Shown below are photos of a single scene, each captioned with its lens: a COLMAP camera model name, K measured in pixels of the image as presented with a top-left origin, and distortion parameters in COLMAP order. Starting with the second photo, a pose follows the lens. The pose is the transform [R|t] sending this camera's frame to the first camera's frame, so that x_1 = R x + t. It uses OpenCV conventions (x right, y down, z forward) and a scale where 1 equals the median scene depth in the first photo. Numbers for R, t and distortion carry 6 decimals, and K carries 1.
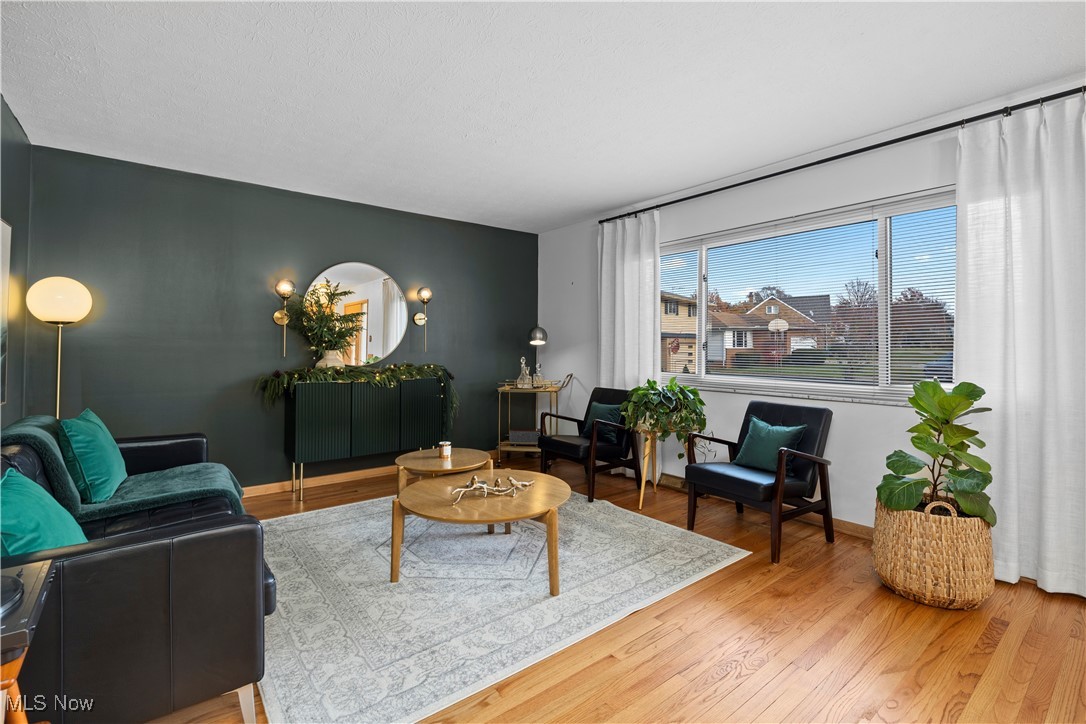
lens RADIAL K [[490.2, 0, 540.2], [0, 490.2, 337.9], [0, 0, 1]] dist [-0.014127, 0.000423]
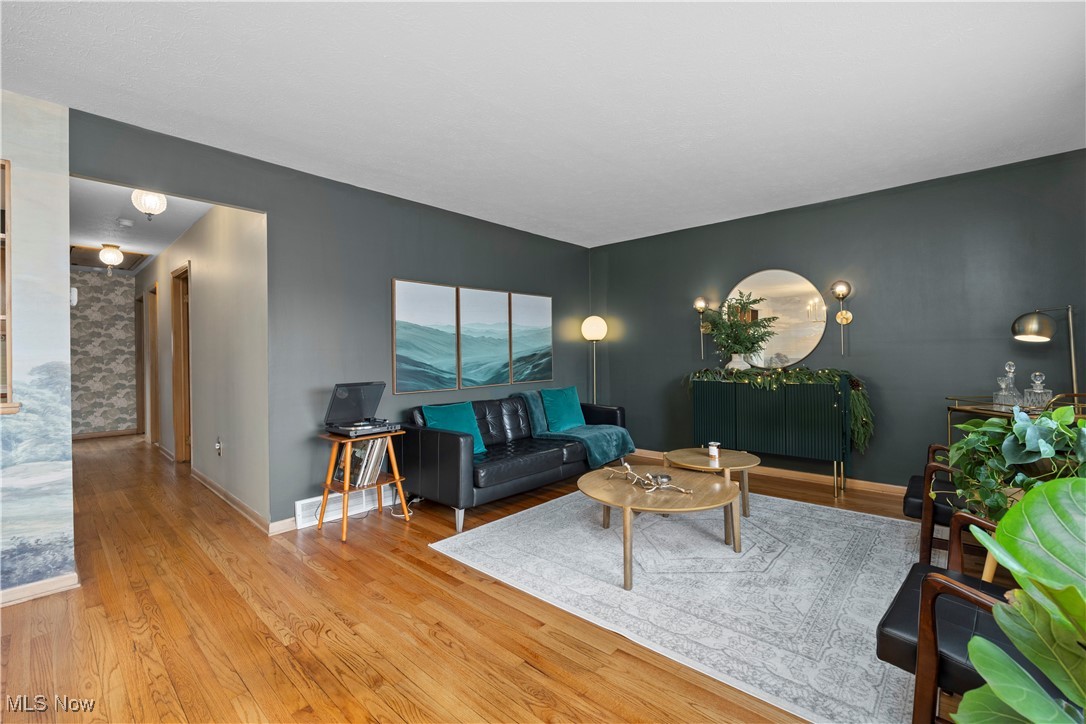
lens RADIAL K [[460.8, 0, 550.5], [0, 460.8, 353.4], [0, 0, 1]] dist [-0.012403, -0.000007]
pose [[0.173653, -0.007505, -0.984778, 0.559213], [0.033028, 0.999453, -0.001793, 0.012468], [0.984253, -0.032214, 0.173806, 0.396423]]
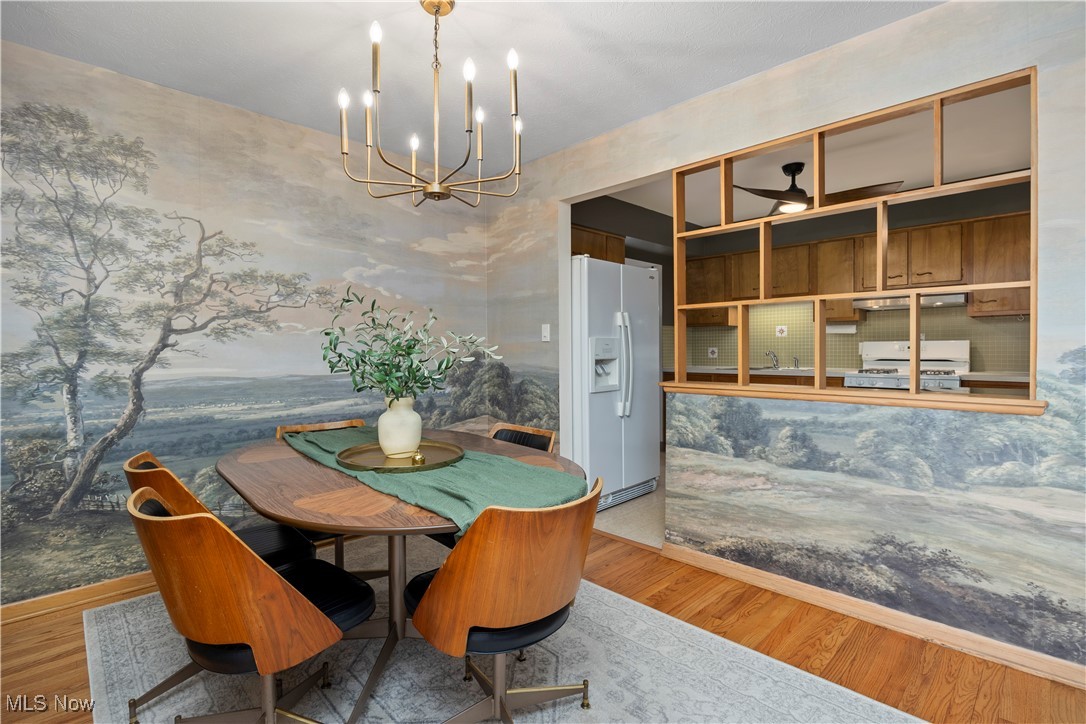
lens RADIAL K [[511.7, 0, 543.0], [0, 511.7, 362.0], [0, 0, 1]] dist [-0.014089, 0.000868]
pose [[-0.994723, 0.005933, -0.102427, 0.380583], [0.005982, 0.999982, -0.000169, 0.013612], [0.102424, -0.000781, -0.994740, 0.244388]]
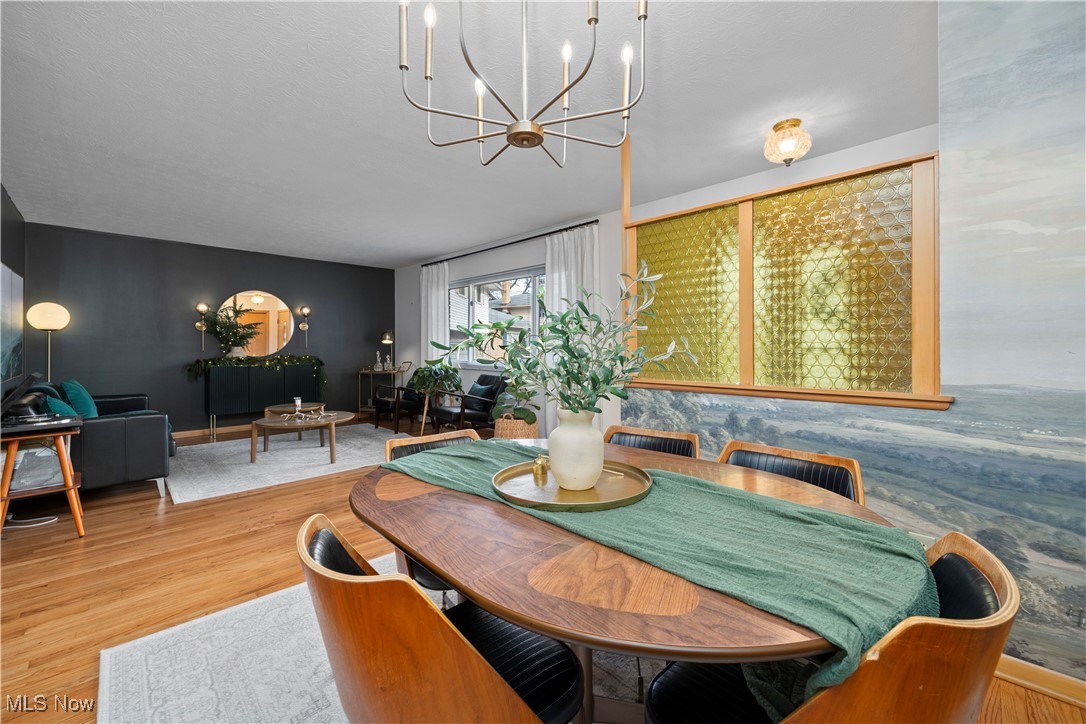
lens RADIAL K [[437.7, 0, 542.2], [0, 437.7, 346.0], [0, 0, 1]] dist [0.001950, -0.000097]
pose [[0.993473, -0.002275, 0.114041, 0.405958], [0.000004, 0.999802, 0.019911, -0.004966], [-0.114064, -0.019781, 0.993276, -0.539652]]
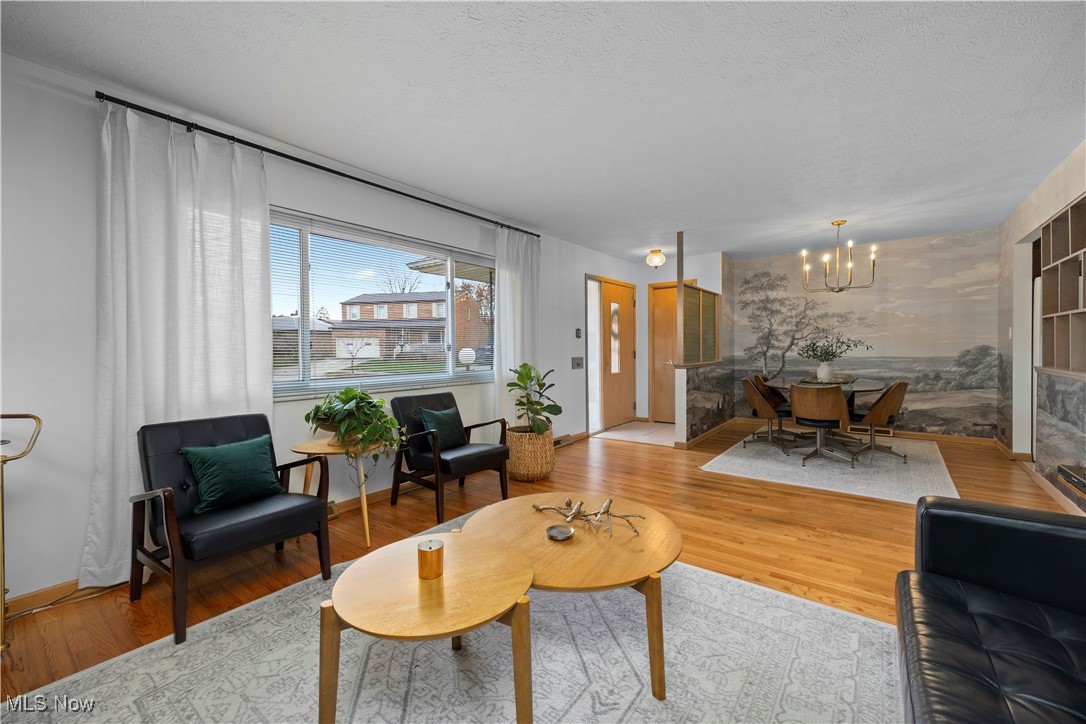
lens RADIAL K [[437.7, 0, 546.0], [0, 437.7, 358.4], [0, 0, 1]] dist [0.003625, 0.000157]
pose [[-0.247964, -0.023908, 0.968474, -0.501874], [-0.011631, 0.999697, 0.021701, 0.017269], [-0.968699, -0.005883, -0.248167, 0.793717]]
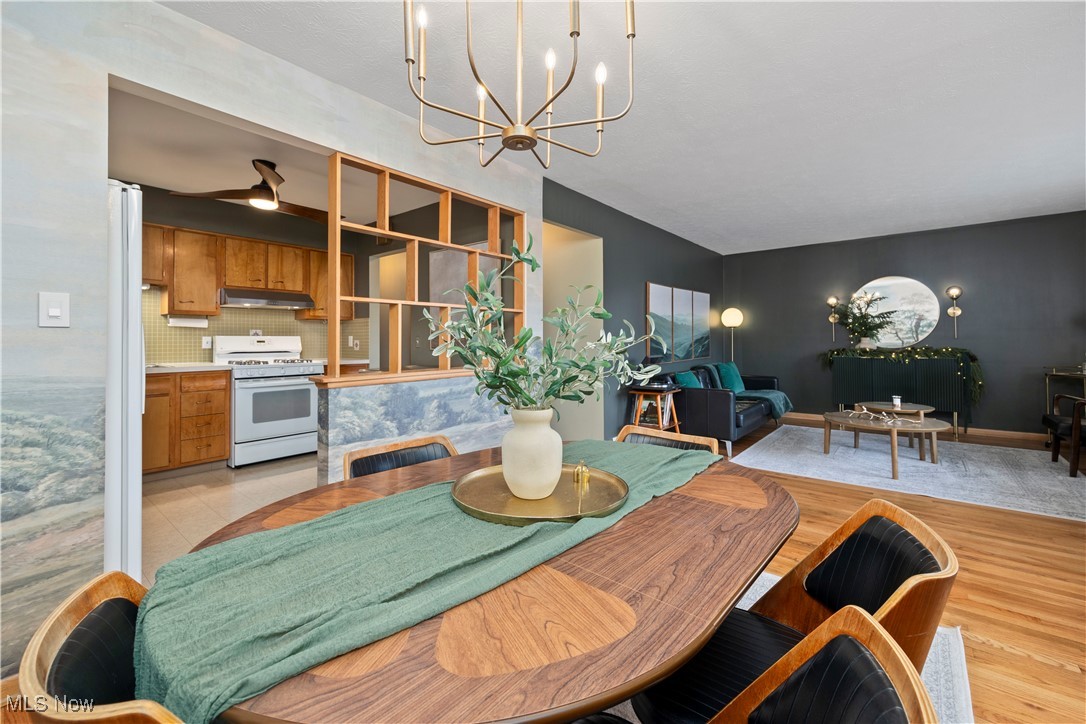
lens RADIAL K [[444.5, 0, 549.9], [0, 444.5, 338.7], [0, 0, 1]] dist [0.003322, 0.000154]
pose [[0.218695, -0.006920, -0.975769, 0.743137], [0.028611, 0.999590, -0.000677, 0.001622], [0.975374, -0.027770, 0.218804, -0.287571]]
